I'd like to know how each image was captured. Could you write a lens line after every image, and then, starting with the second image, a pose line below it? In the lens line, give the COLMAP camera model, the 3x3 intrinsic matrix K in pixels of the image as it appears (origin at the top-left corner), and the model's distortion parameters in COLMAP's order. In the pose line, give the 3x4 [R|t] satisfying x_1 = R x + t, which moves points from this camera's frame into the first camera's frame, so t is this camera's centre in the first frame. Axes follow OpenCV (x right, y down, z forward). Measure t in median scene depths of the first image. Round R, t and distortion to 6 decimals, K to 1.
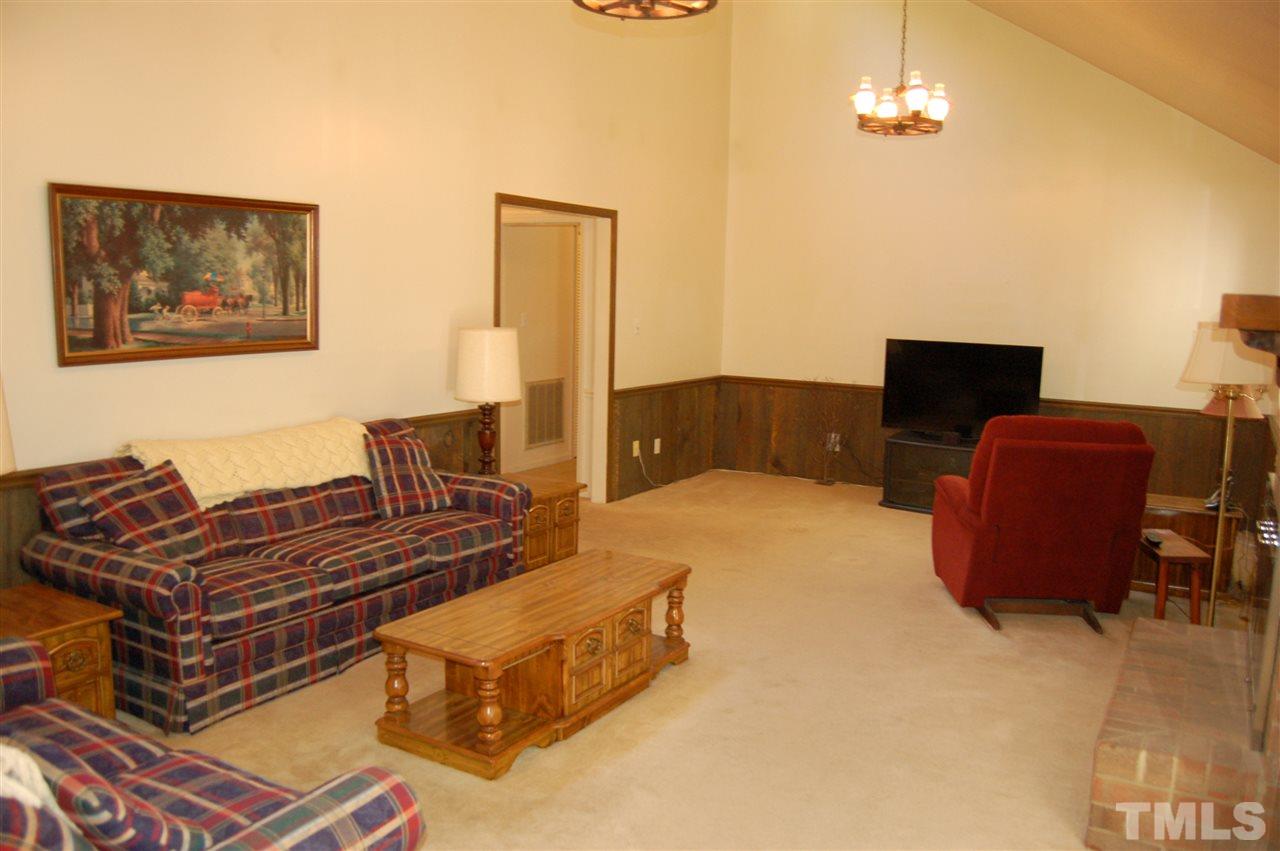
lens RADIAL K [[1013.3, 0, 636.8], [0, 1013.3, 433.9], [0, 0, 1]] dist [-0.086131, 0.030427]
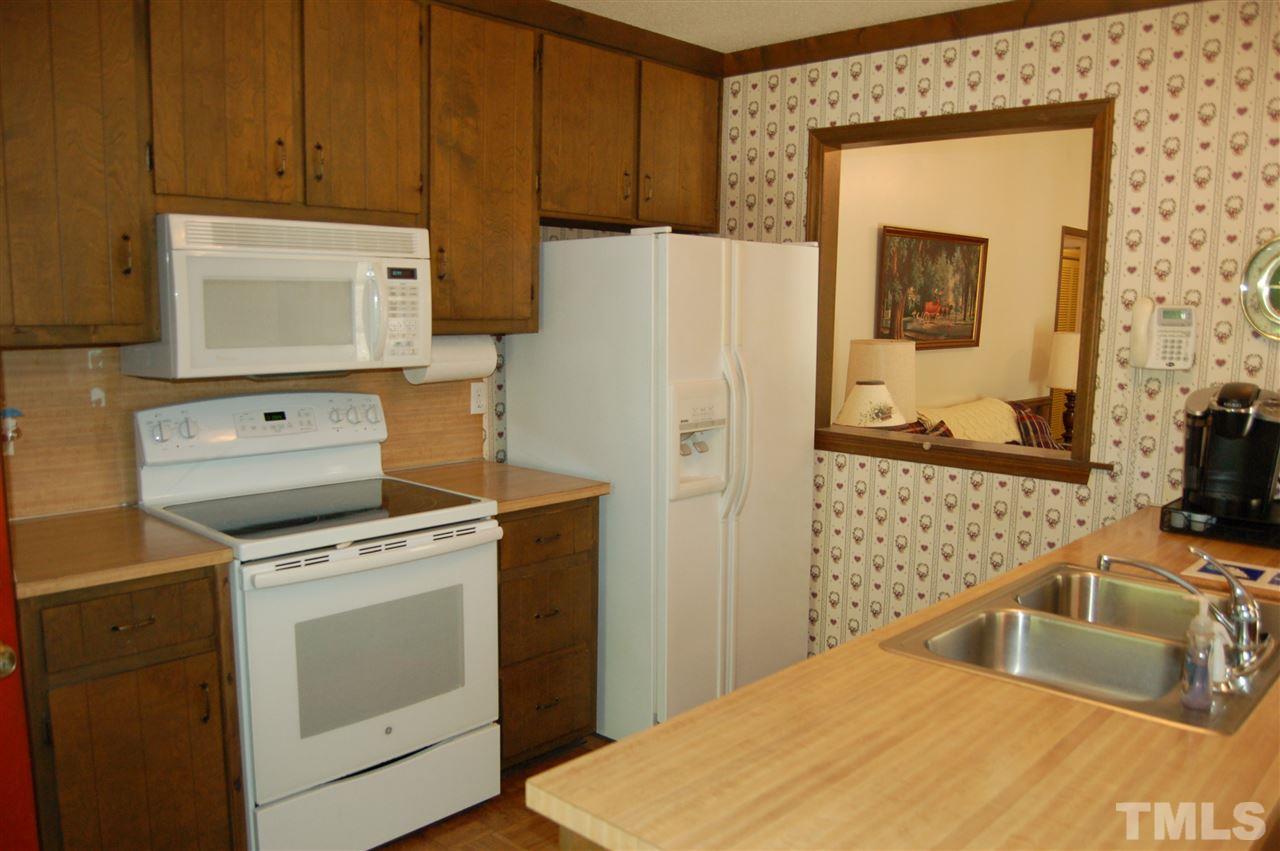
lens RADIAL K [[1013.3, 0, 636.7], [0, 1013.3, 443.5], [0, 0, 1]] dist [-0.086131, 0.030427]
pose [[0.977693, 0.026532, -0.208357, -0.492125], [-0.027191, 0.999630, -0.000299, 0.058891], [0.208272, 0.005958, 0.978053, -0.407232]]
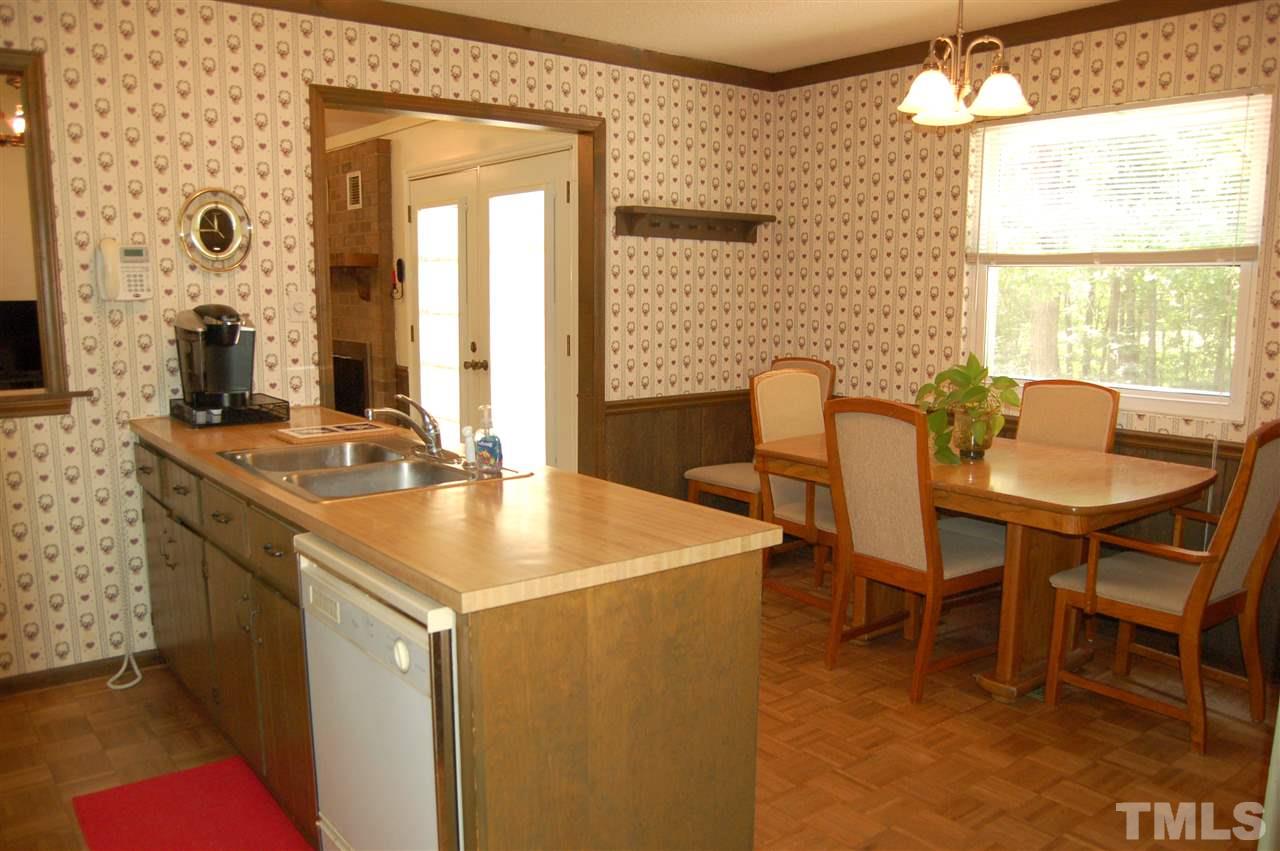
lens RADIAL K [[1013.3, 0, 642.6], [0, 1013.3, 435.8], [0, 0, 1]] dist [-0.086131, 0.030427]
pose [[0.357914, -0.157867, 0.920313, -0.837065], [0.134055, 0.984082, 0.116671, 0.066120], [-0.924082, 0.081614, 0.373379, -0.341428]]
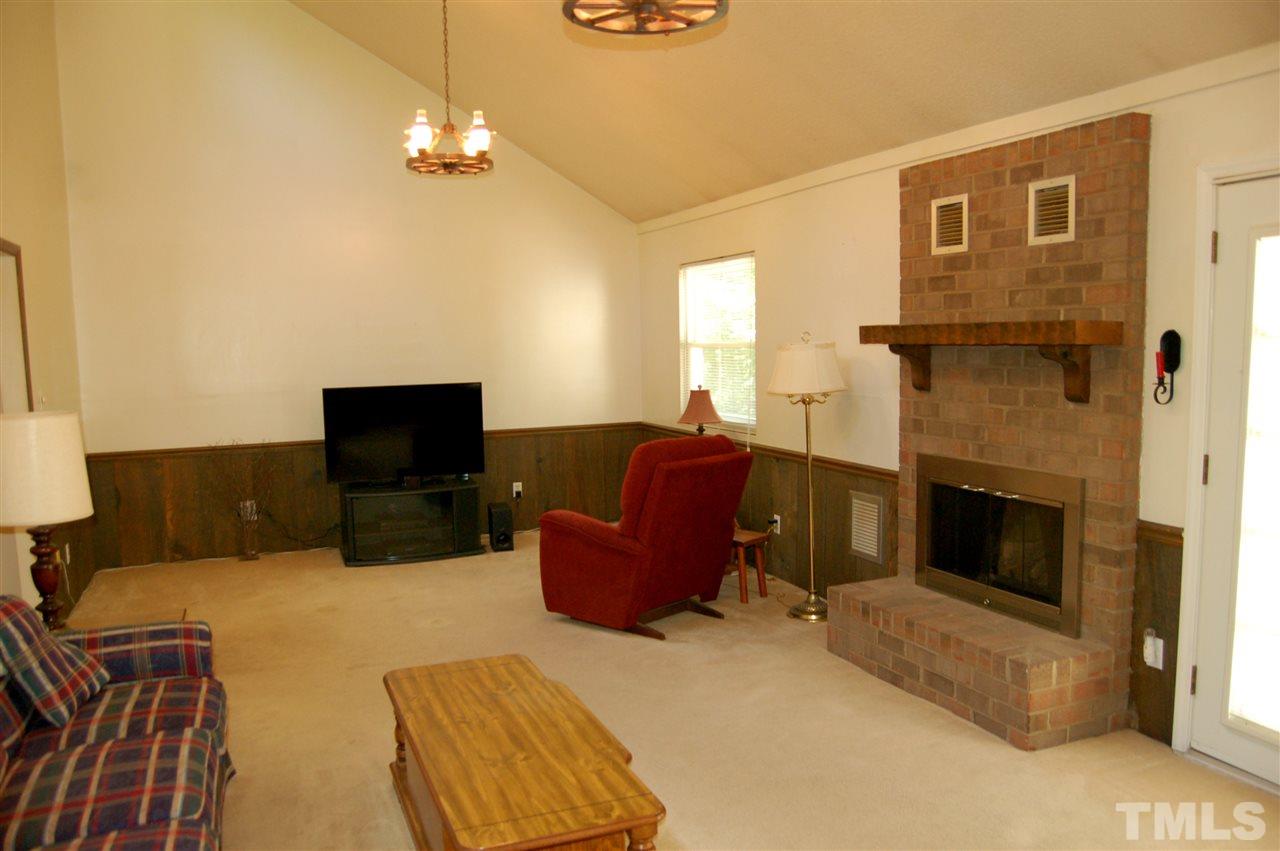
lens RADIAL K [[1013.3, 0, 630.7], [0, 1013.3, 437.1], [0, 0, 1]] dist [-0.086131, 0.030427]
pose [[0.610302, -0.115830, 0.783655, -0.483354], [0.146490, 0.988693, 0.032052, -0.060129], [-0.778506, 0.095236, 0.620369, 0.324641]]
